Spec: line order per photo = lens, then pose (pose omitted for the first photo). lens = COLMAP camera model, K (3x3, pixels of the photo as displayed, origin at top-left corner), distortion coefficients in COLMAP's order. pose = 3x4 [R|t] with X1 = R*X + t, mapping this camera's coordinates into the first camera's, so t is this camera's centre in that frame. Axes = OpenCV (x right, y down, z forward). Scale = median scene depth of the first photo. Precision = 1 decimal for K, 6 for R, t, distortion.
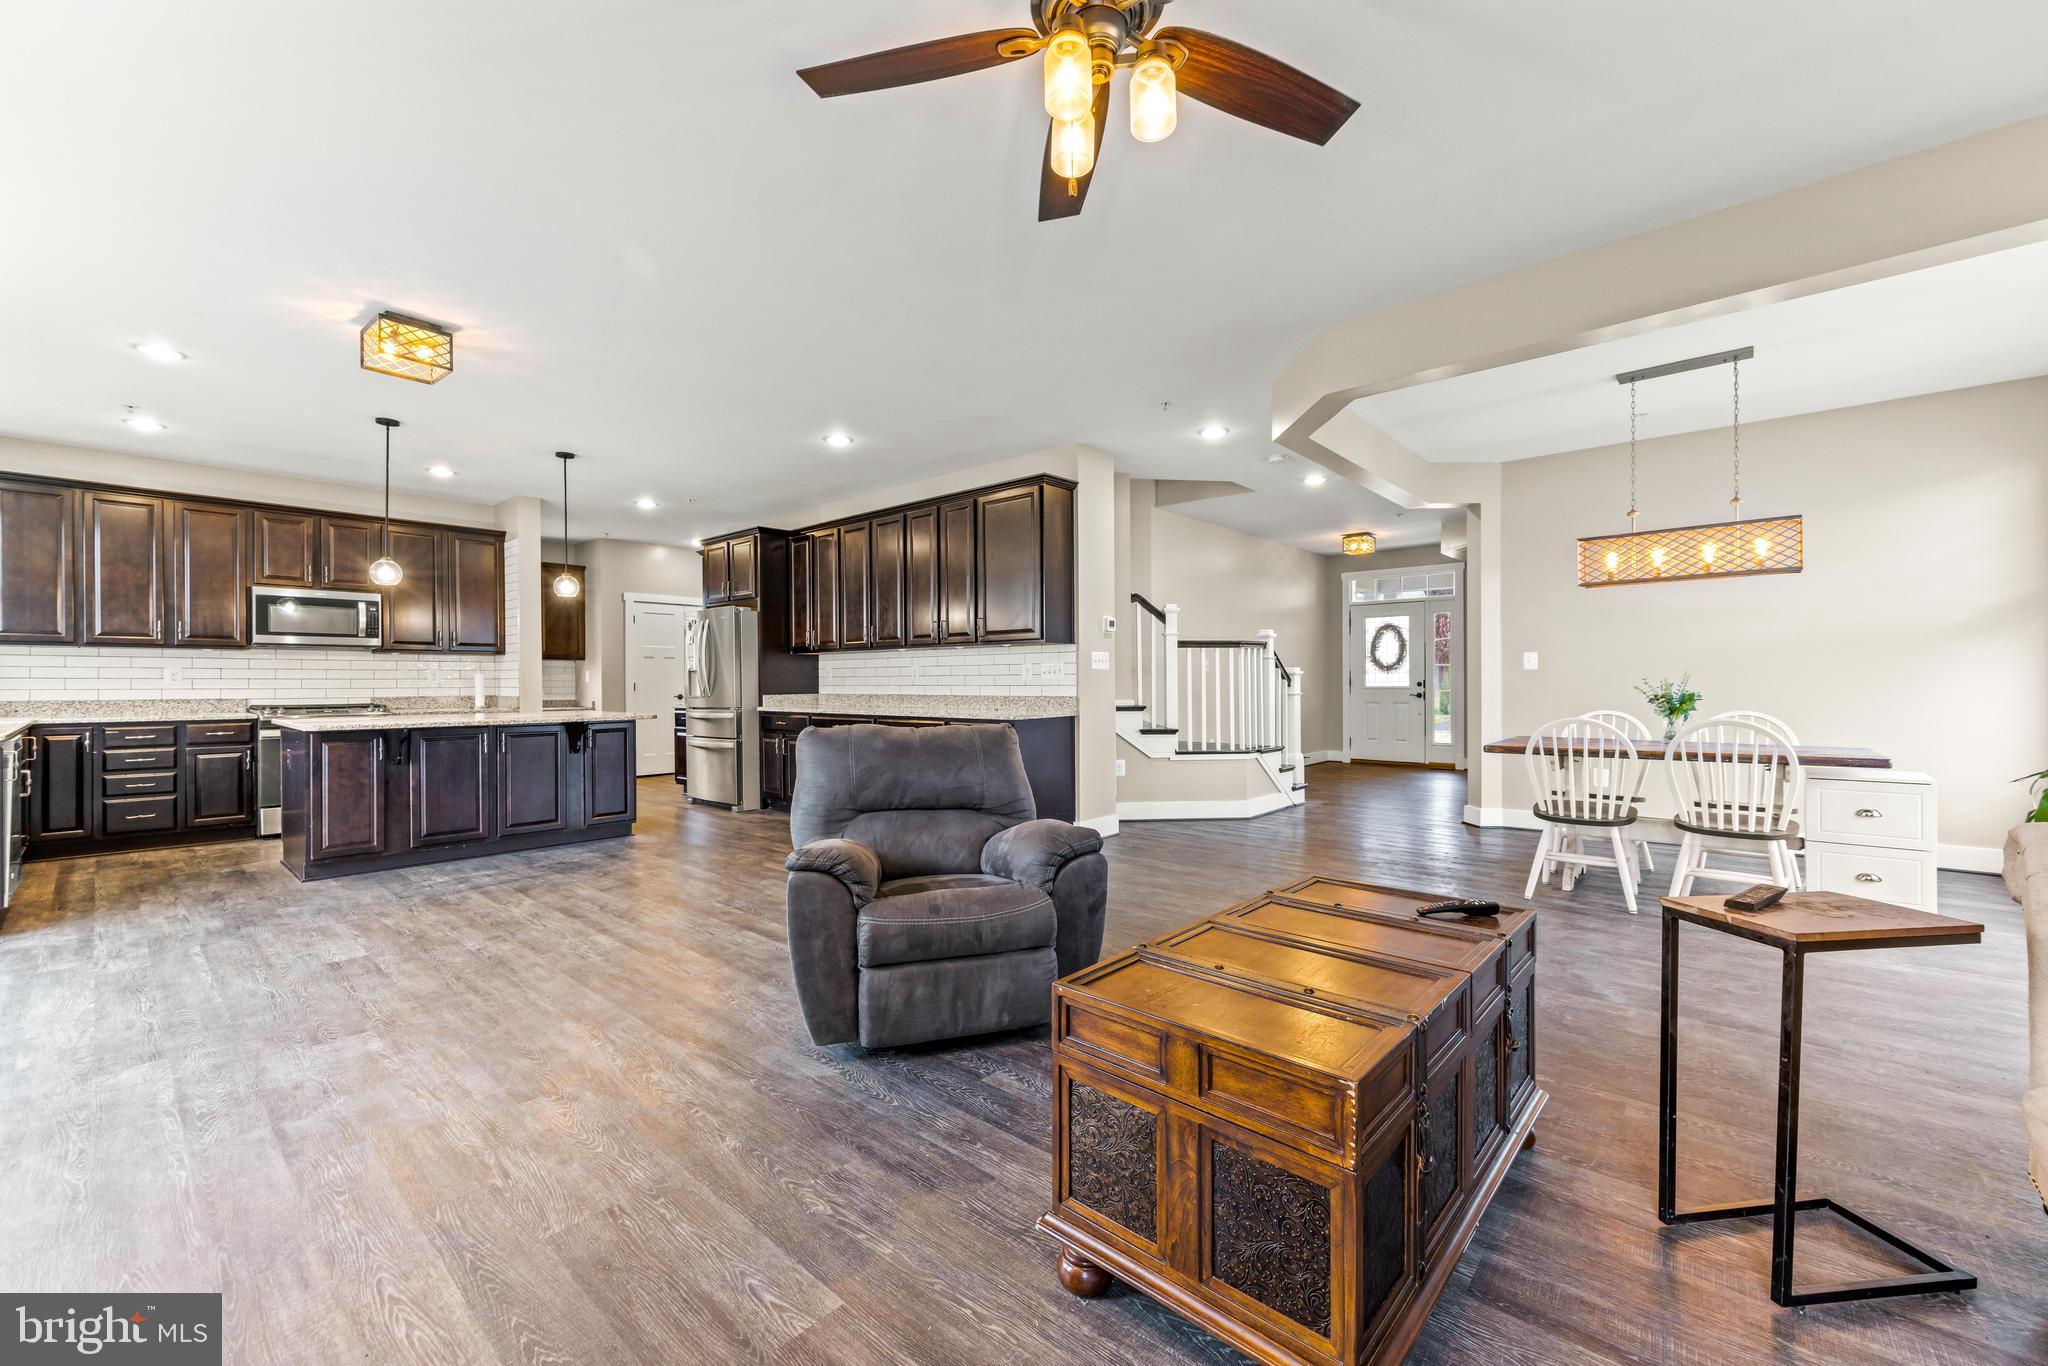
lens RADIAL K [[815.3, 0, 1019.9], [0, 815.3, 685.0], [0, 0, 1]] dist [-0.002207, -0.000373]
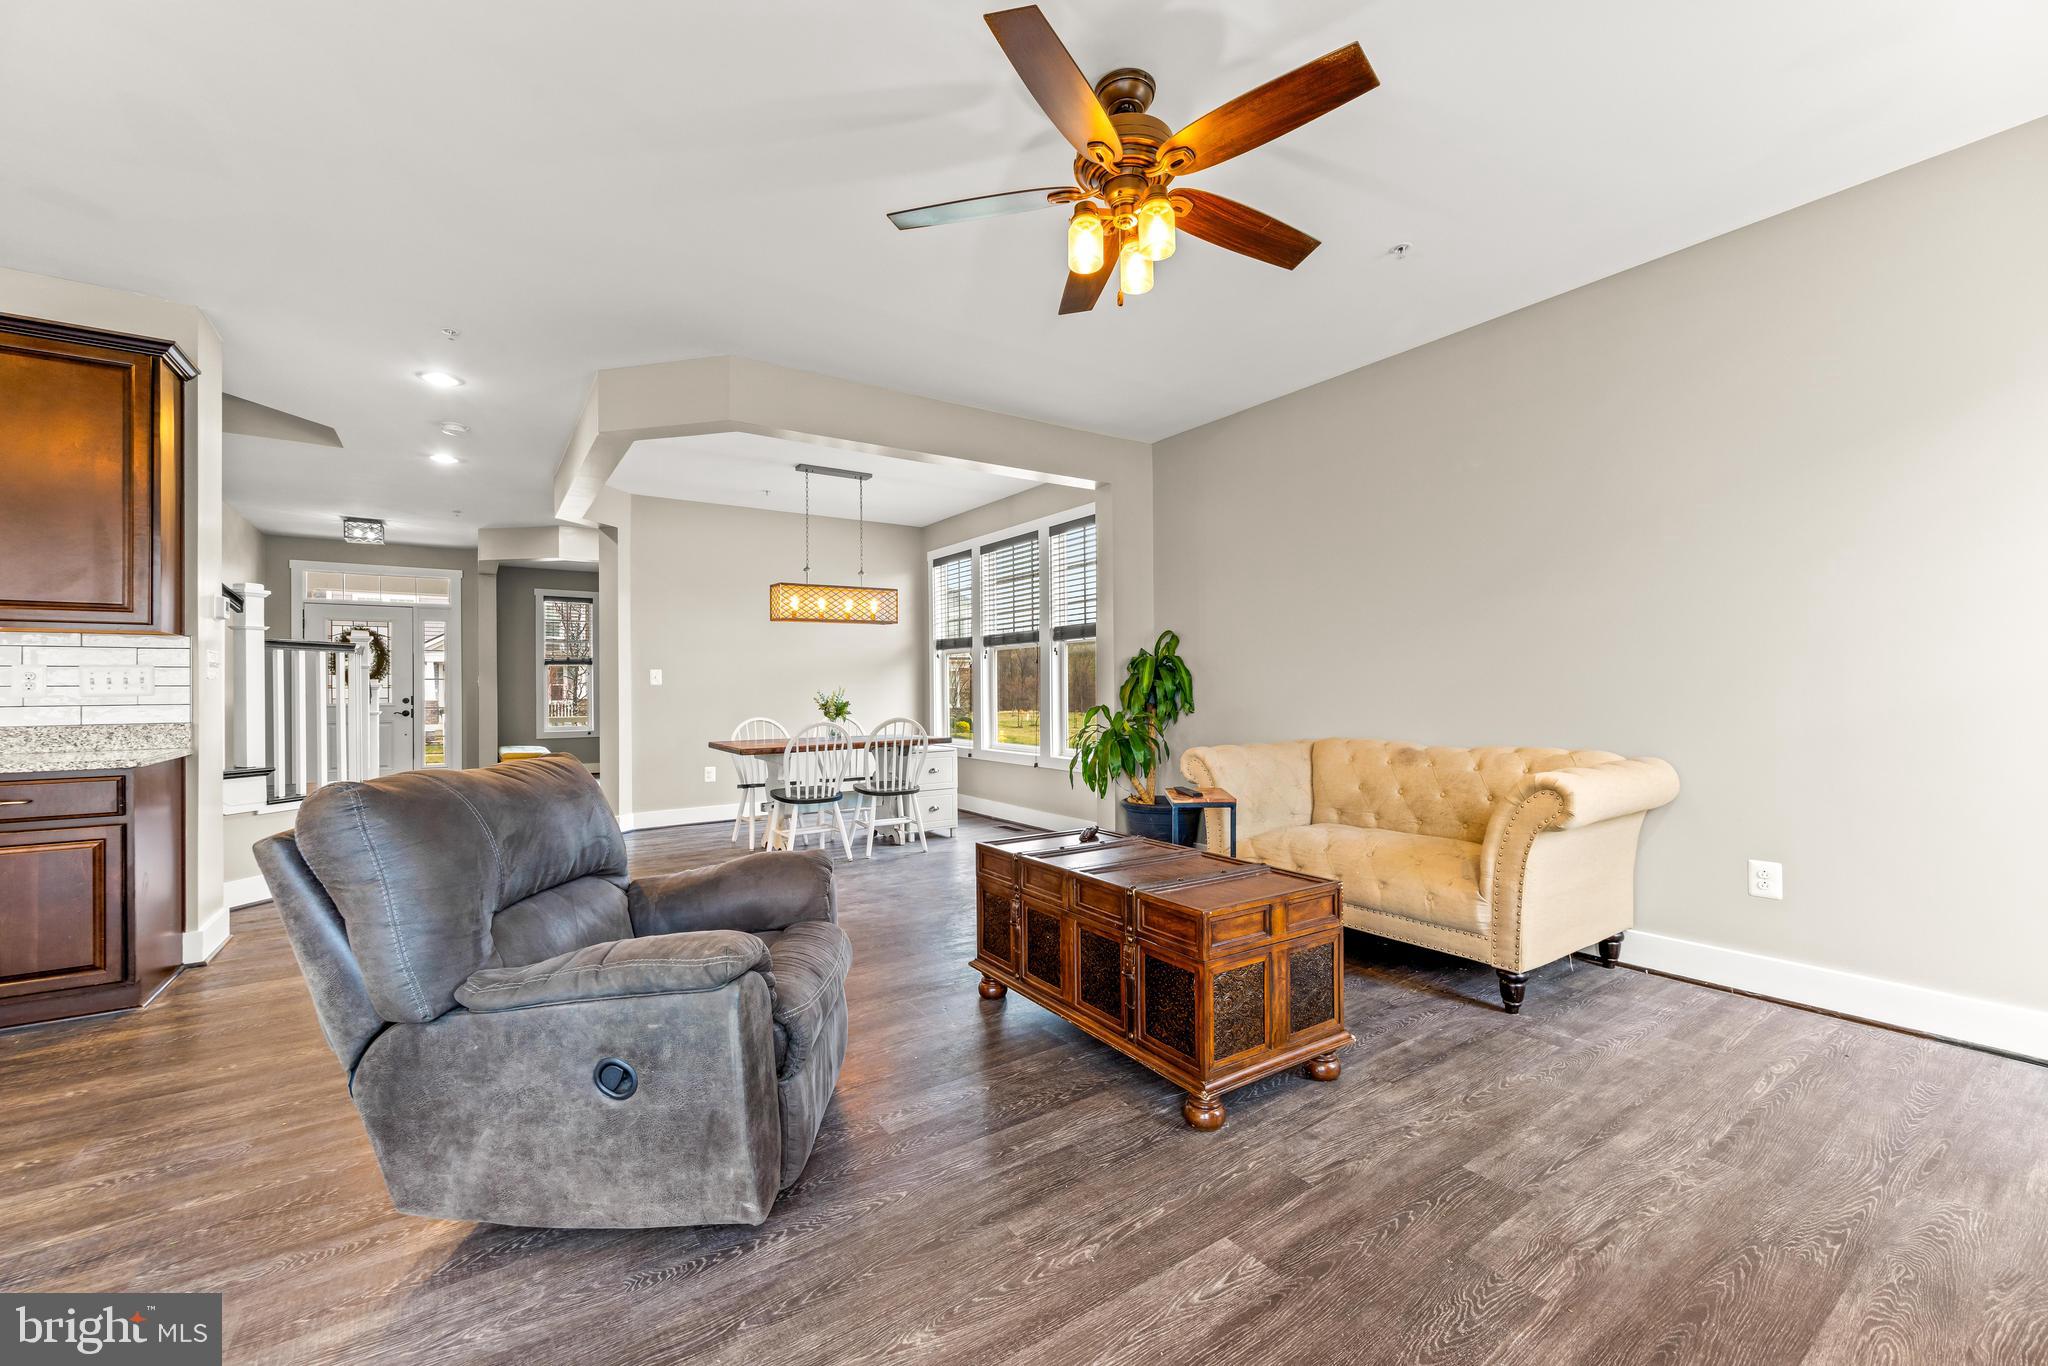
lens RADIAL K [[815.3, 0, 1019.9], [0, 815.3, 685.0], [0, 0, 1]] dist [-0.002207, -0.000373]
pose [[0.243848, 0.008589, 0.969776, -0.313427], [0.011949, 0.999858, -0.011860, 0.000435], [-0.969740, 0.014480, 0.243710, 0.223502]]
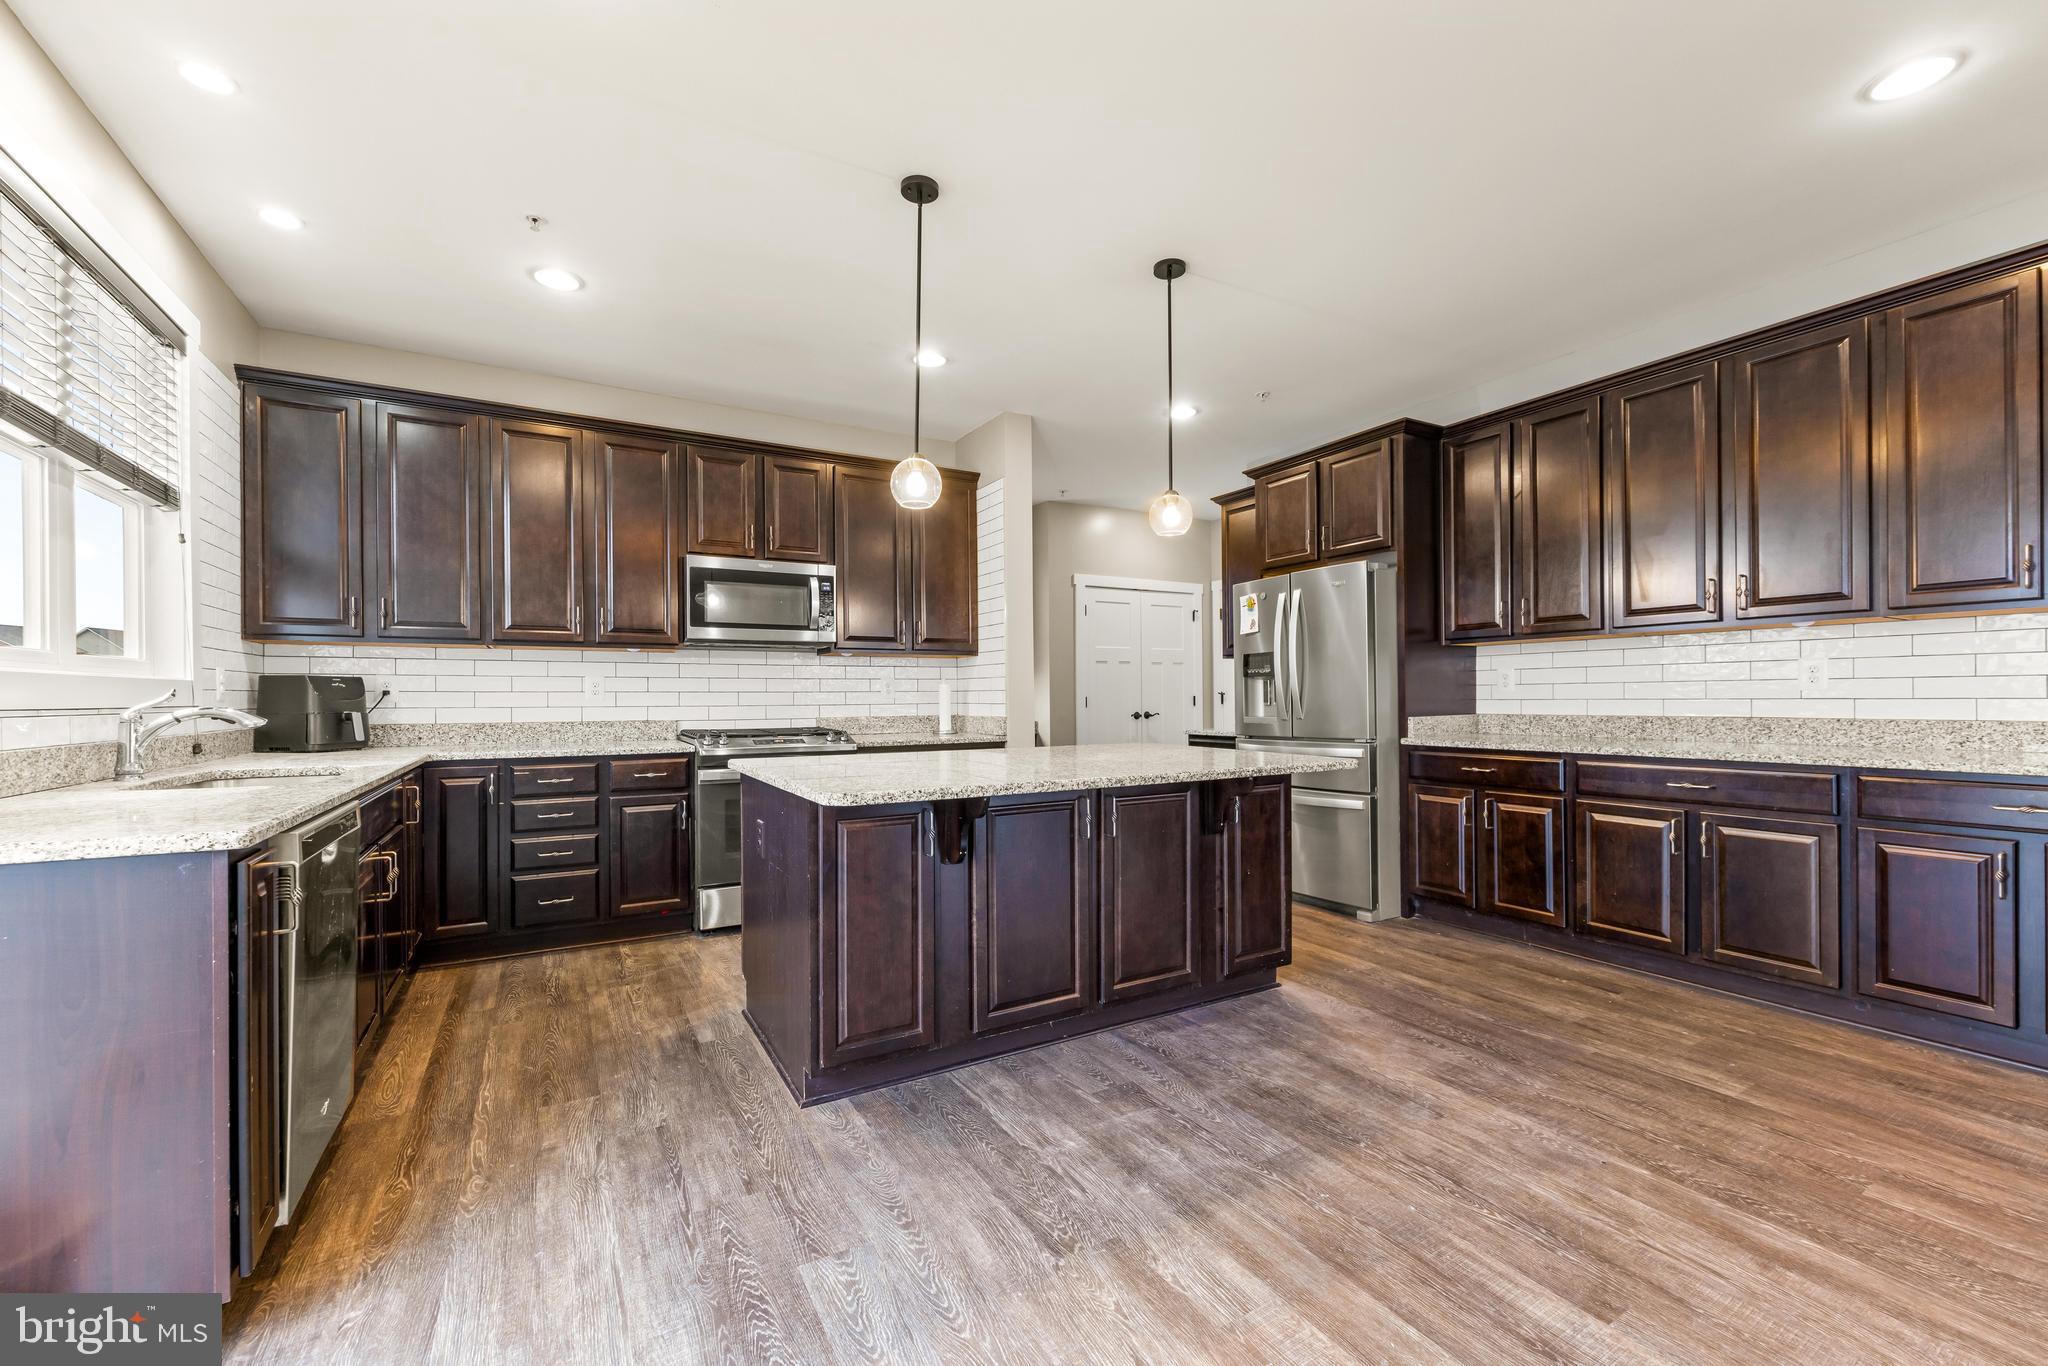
lens RADIAL K [[822.3, 0, 1021.9], [0, 822.3, 699.2], [0, 0, 1]] dist [-0.000692, 0.000288]
pose [[0.946740, -0.002157, -0.321991, -0.427714], [0.002256, 0.999997, -0.000067, -0.000755], [0.321991, -0.000663, 0.946743, 0.412102]]
